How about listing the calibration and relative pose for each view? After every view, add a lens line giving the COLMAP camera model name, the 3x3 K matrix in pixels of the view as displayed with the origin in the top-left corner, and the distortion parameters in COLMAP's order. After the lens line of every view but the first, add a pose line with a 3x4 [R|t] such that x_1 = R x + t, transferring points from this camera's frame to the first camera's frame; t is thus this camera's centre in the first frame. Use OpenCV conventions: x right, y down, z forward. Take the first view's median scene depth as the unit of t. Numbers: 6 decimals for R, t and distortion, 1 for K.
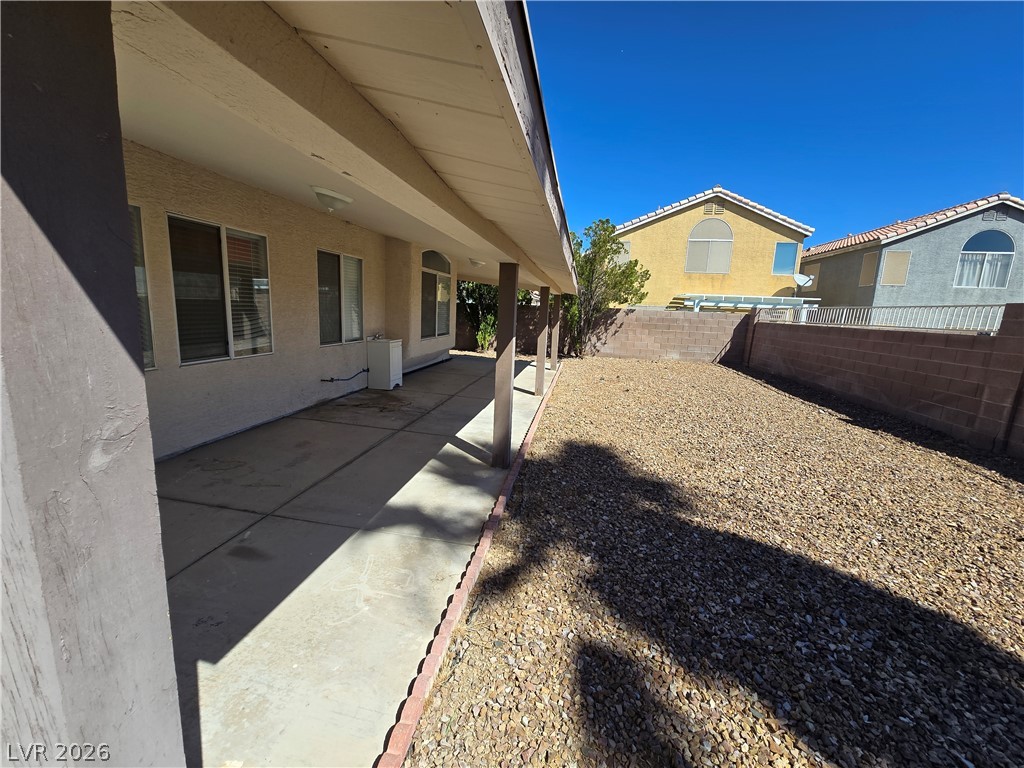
lens RADIAL K [[418.2, 0, 511.3], [0, 418.2, 378.2], [0, 0, 1]] dist [-0.005224, 0.001283]
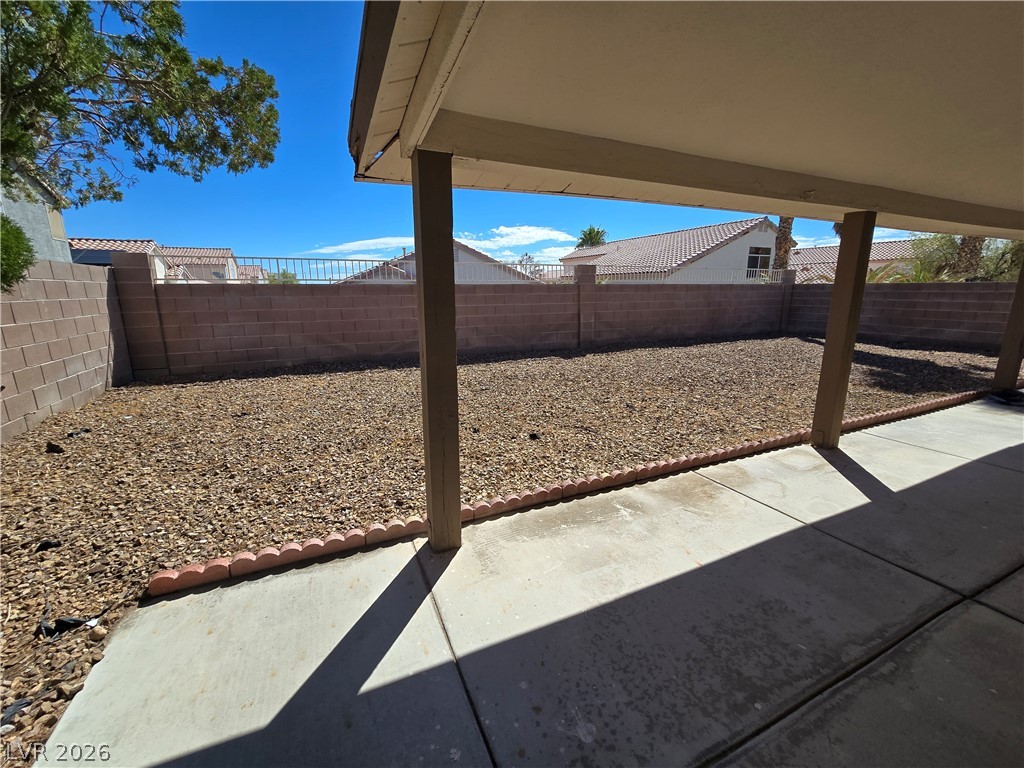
lens RADIAL K [[418.2, 0, 508.2], [0, 418.2, 378.7], [0, 0, 1]] dist [-0.005224, 0.001283]
pose [[-0.562489, -0.212664, 0.798987, -0.165508], [0.117296, 0.936056, 0.331723, -0.409510], [-0.818442, 0.280309, -0.501577, 2.657821]]
